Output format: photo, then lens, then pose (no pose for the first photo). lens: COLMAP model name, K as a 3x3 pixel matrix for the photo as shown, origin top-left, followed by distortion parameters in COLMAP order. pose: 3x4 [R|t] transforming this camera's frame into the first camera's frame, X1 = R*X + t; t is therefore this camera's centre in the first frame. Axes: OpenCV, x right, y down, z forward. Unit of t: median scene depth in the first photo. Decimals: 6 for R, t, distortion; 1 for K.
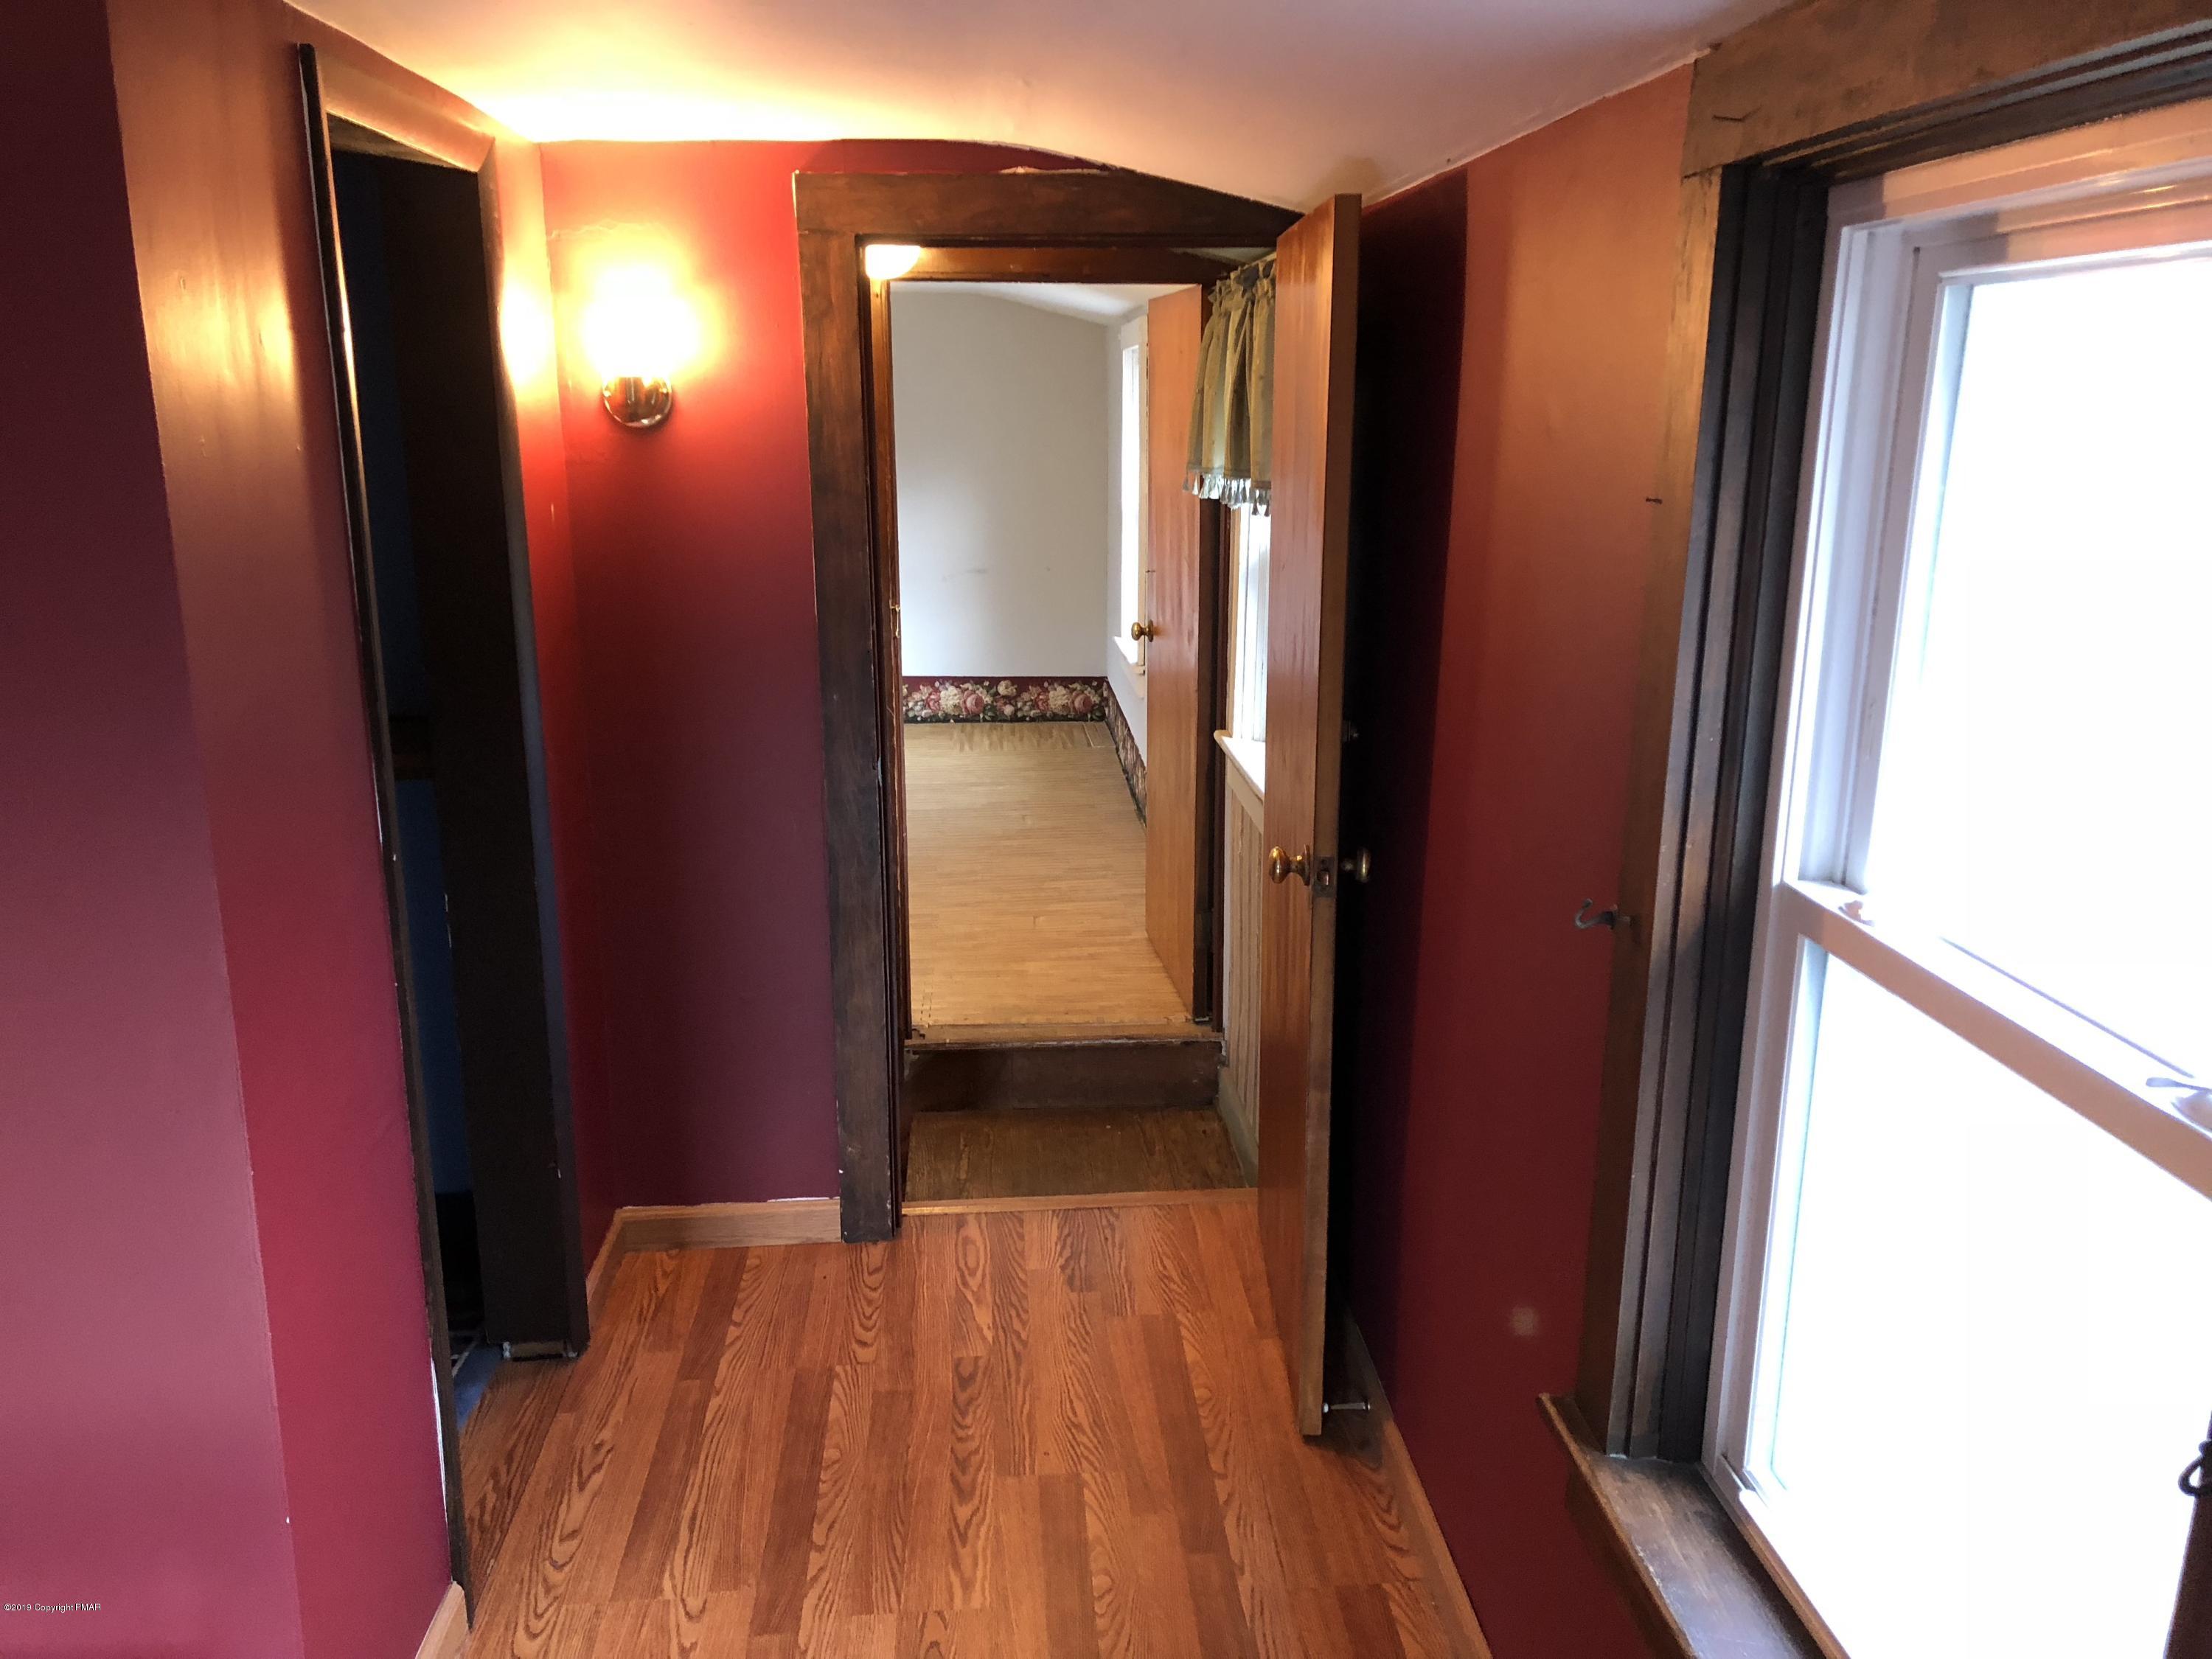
lens RADIAL K [[1795.1, 0, 1108.1], [0, 1795.1, 827.6], [0, 0, 1]] dist [0.048103, -0.031370]
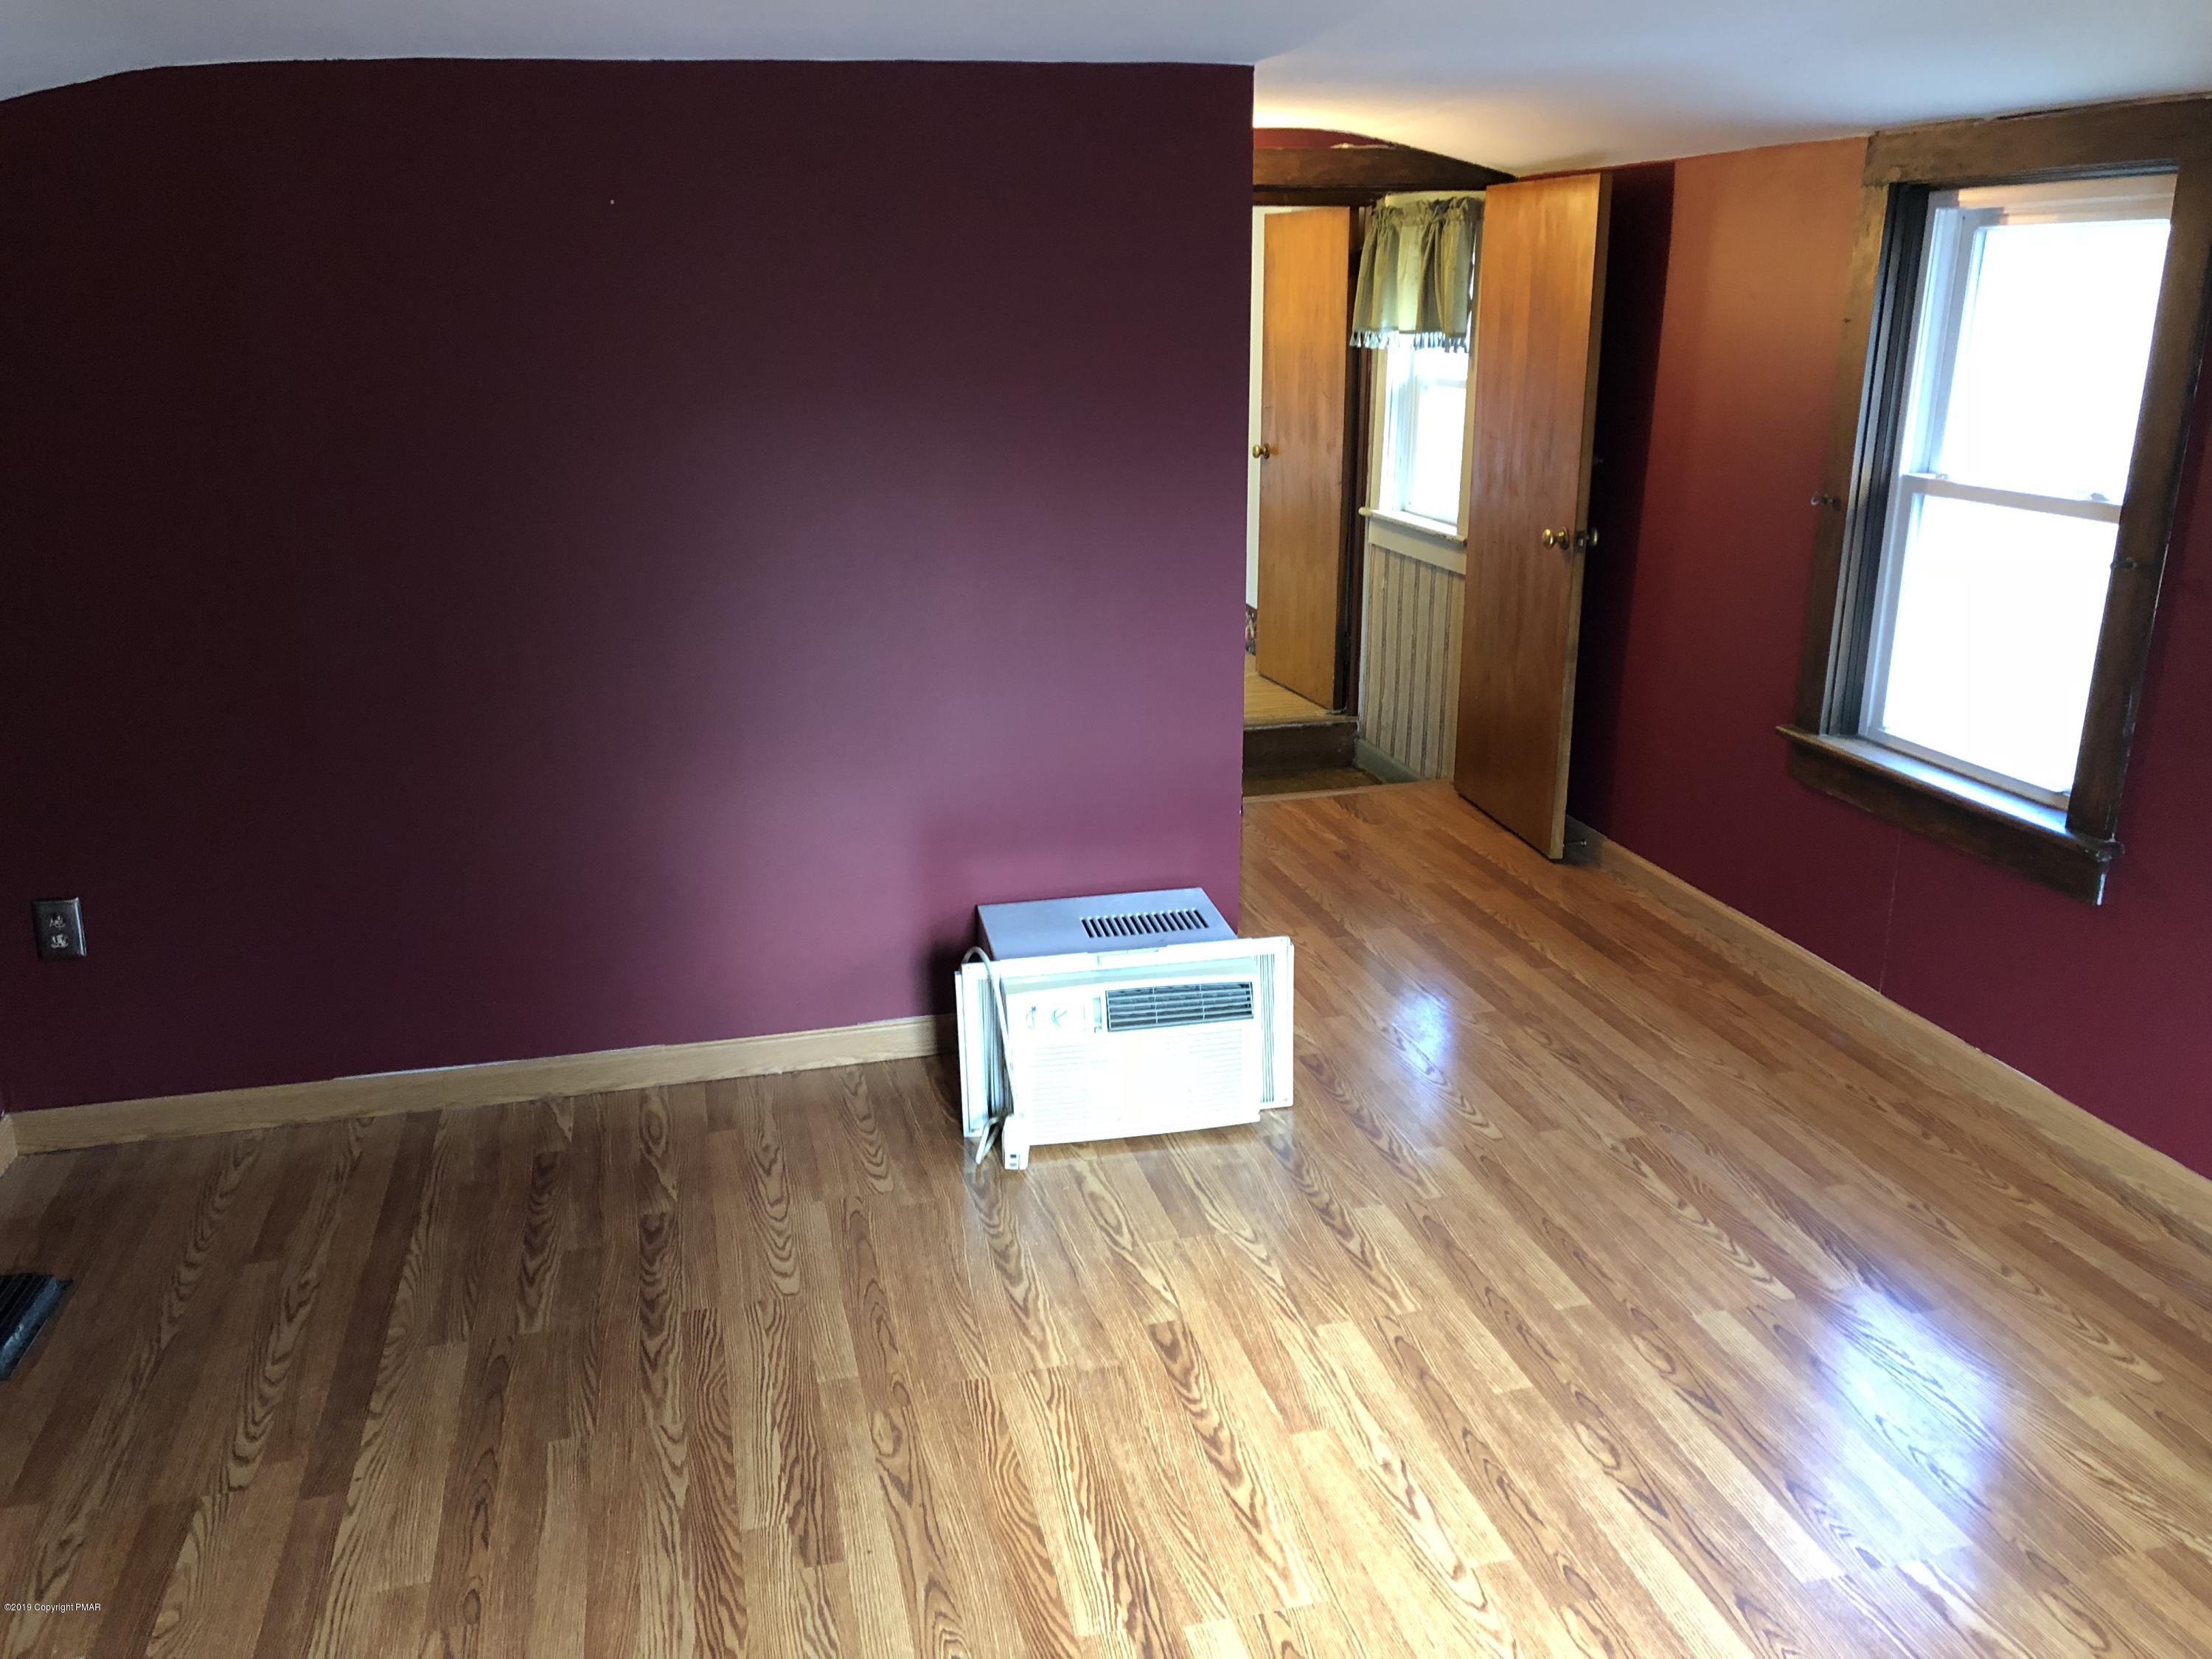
lens RADIAL K [[1795.1, 0, 1103.6], [0, 1795.1, 836.3], [0, 0, 1]] dist [0.048103, -0.031370]
pose [[0.985648, -0.054232, 0.159867, -0.672338], [0.044663, 0.997023, 0.062857, 0.189558], [-0.162800, -0.054815, 0.985135, -0.771958]]
